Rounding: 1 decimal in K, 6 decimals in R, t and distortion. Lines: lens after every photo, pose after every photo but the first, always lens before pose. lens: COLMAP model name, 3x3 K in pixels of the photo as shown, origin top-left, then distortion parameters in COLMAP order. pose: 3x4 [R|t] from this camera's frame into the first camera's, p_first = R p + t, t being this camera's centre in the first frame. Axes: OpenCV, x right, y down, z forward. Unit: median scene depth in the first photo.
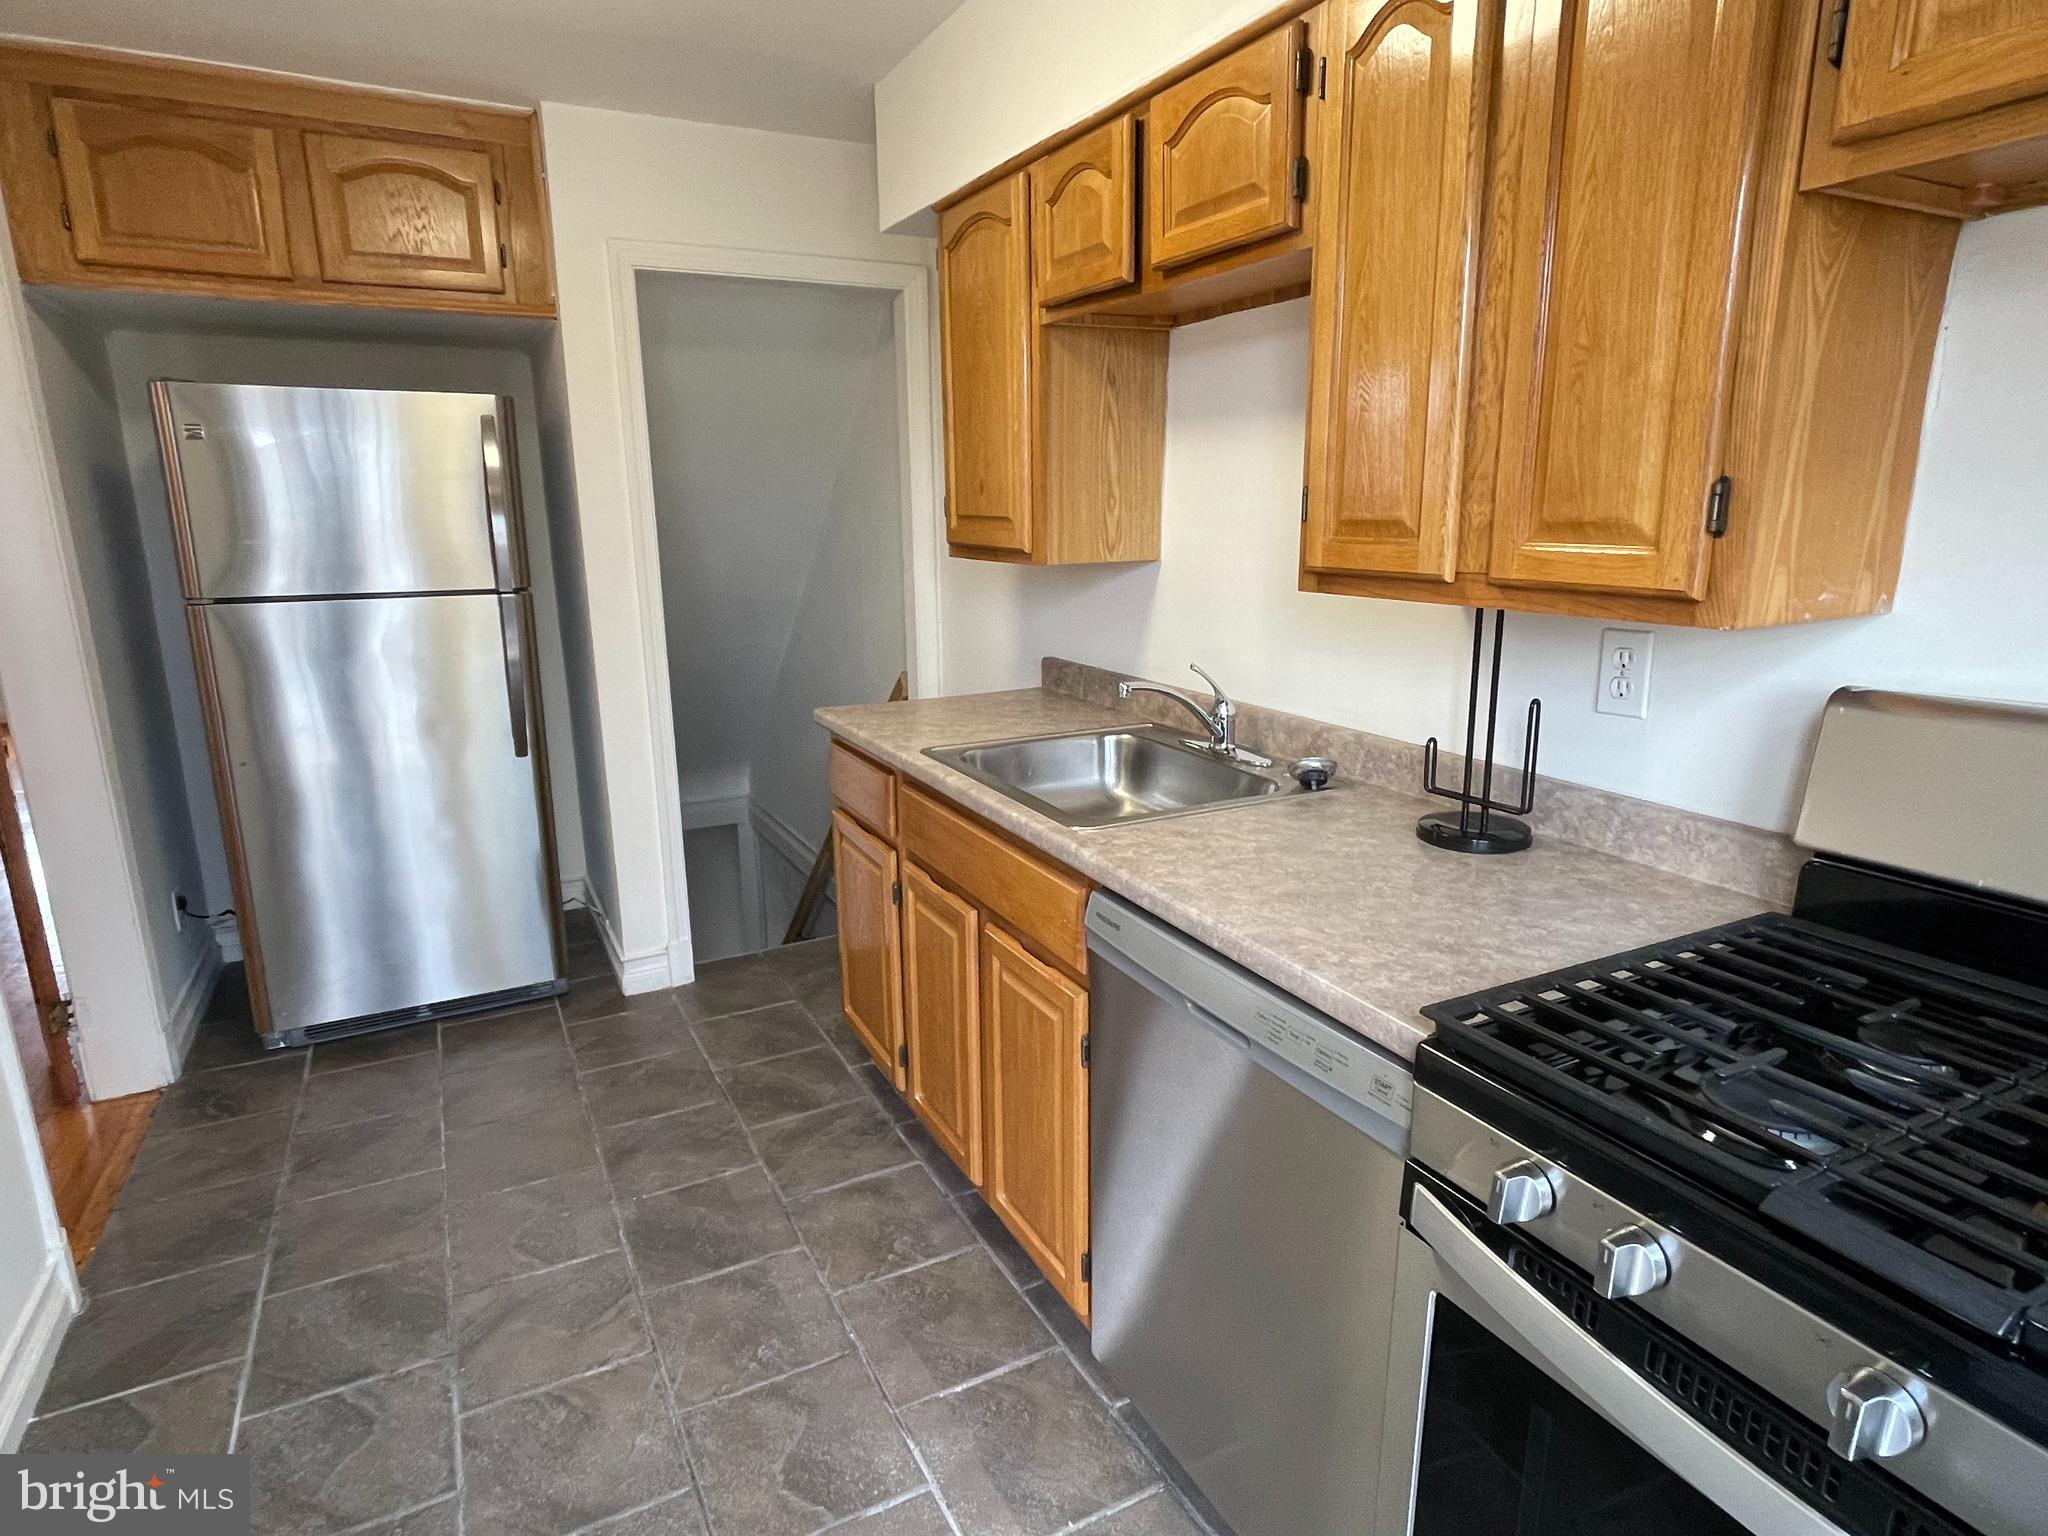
lens RADIAL K [[1087.3, 0, 1026.7], [0, 1087.3, 739.7], [0, 0, 1]] dist [0.025769, 0.000085]
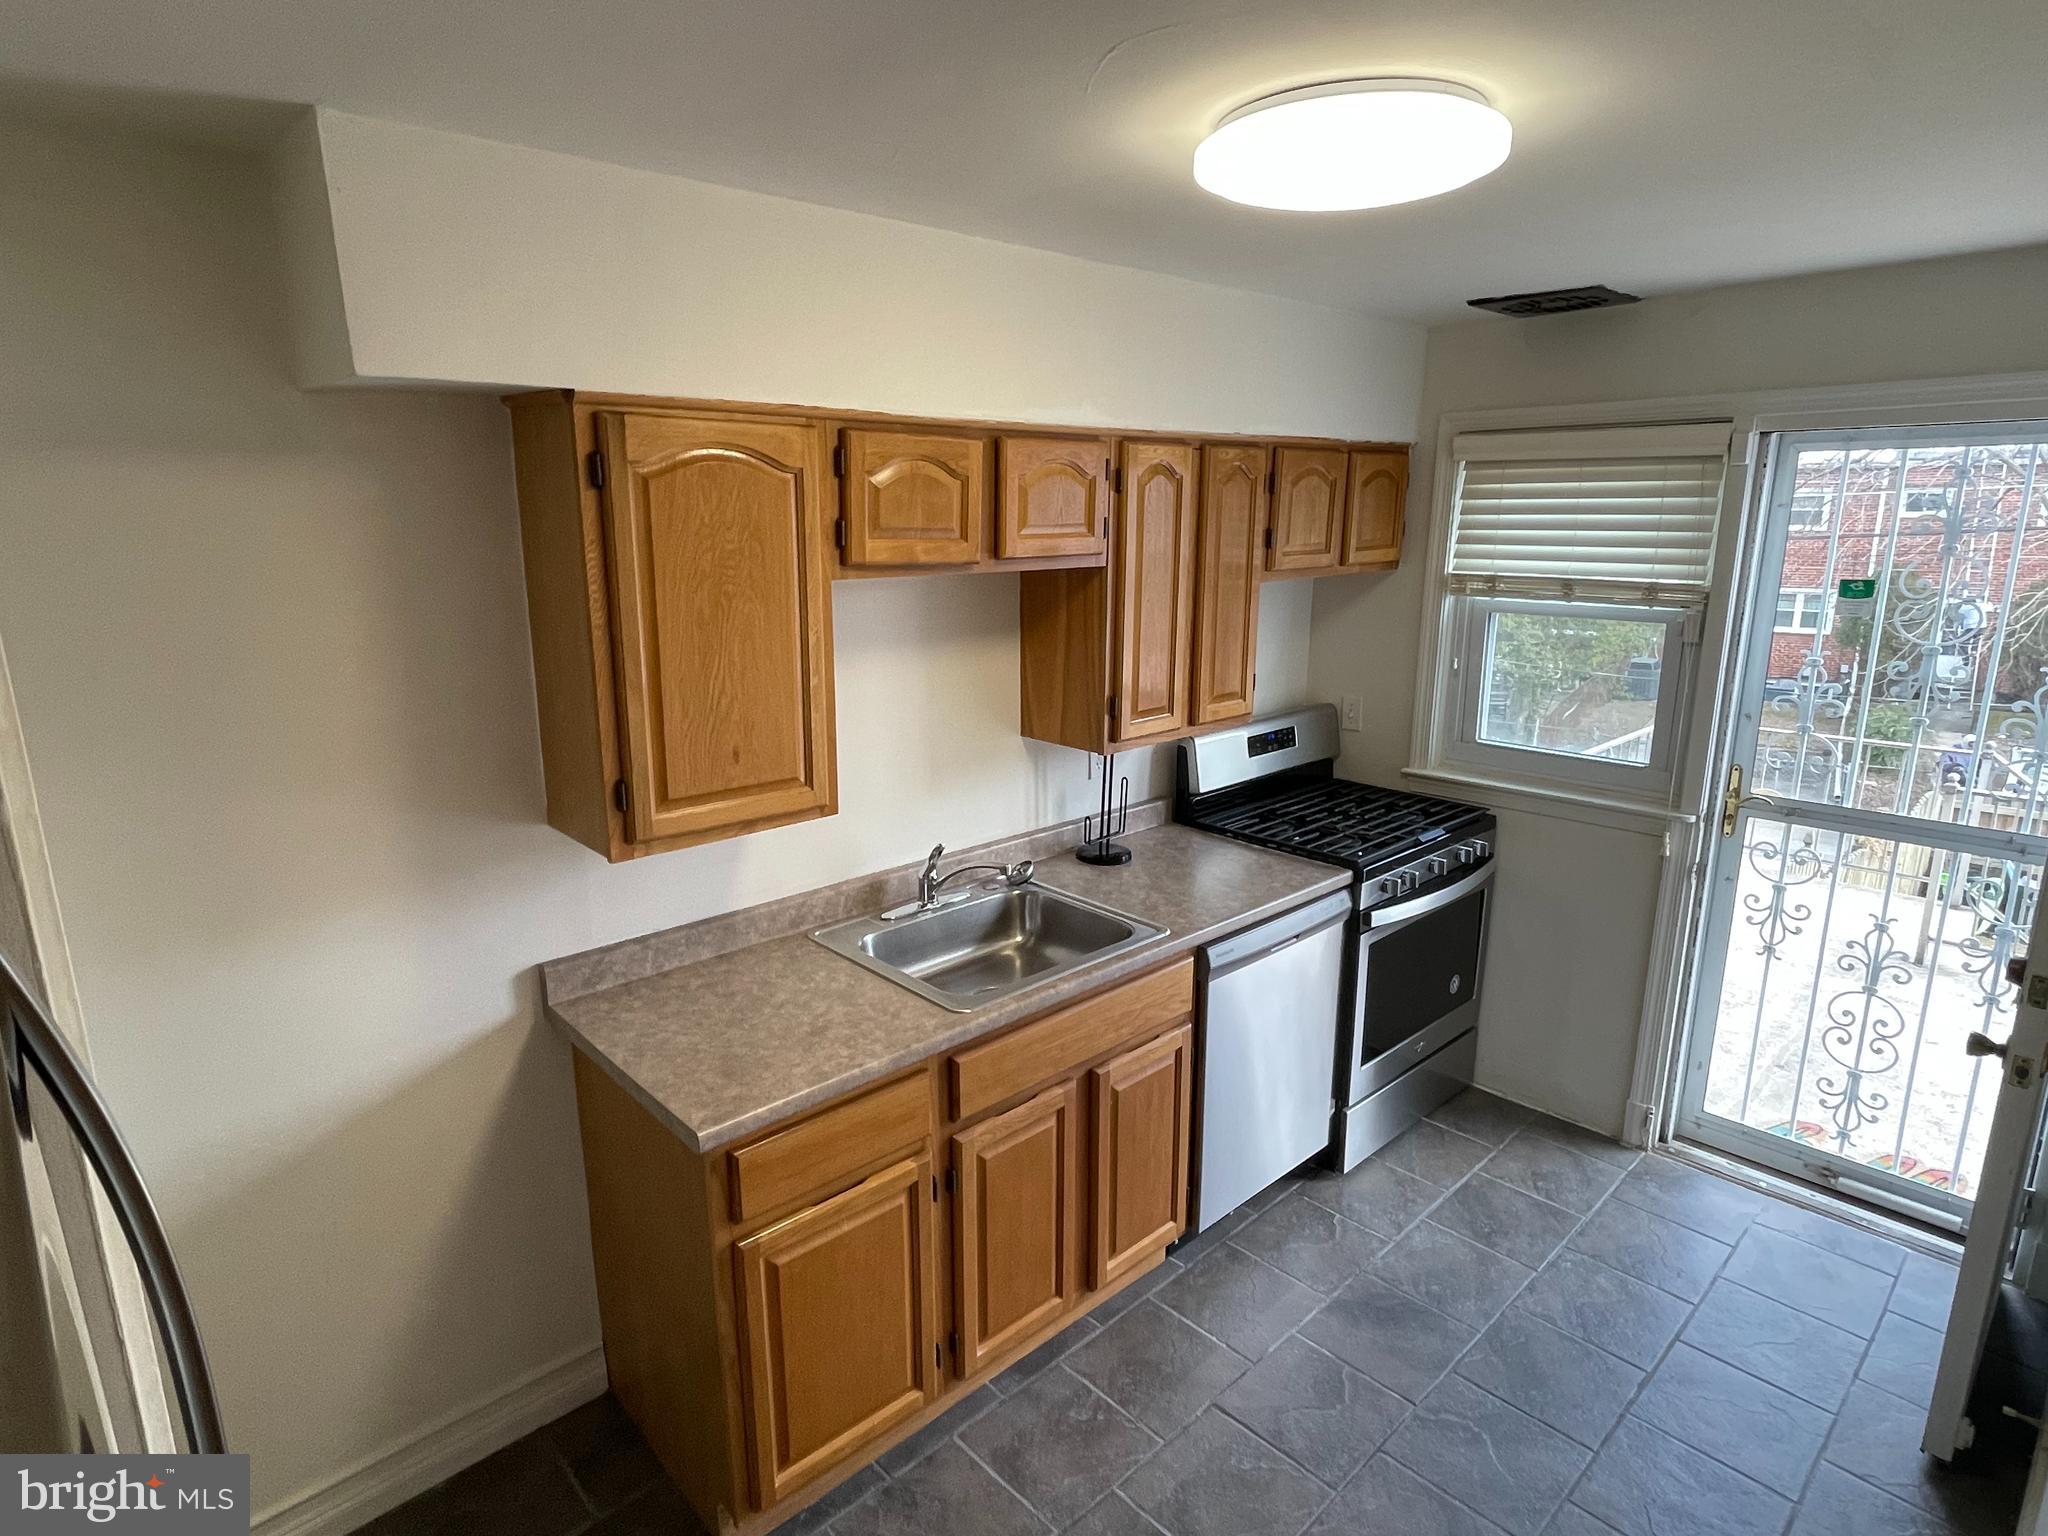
lens RADIAL K [[1093.2, 0, 998.6], [0, 1093.2, 801.6], [0, 0, 1]] dist [0.100822, -0.000017]
pose [[-0.228424, -0.232827, 0.945312, -1.031826], [0.212693, 0.935593, 0.281828, -0.455471], [-0.950044, 0.265437, -0.164192, 1.112388]]
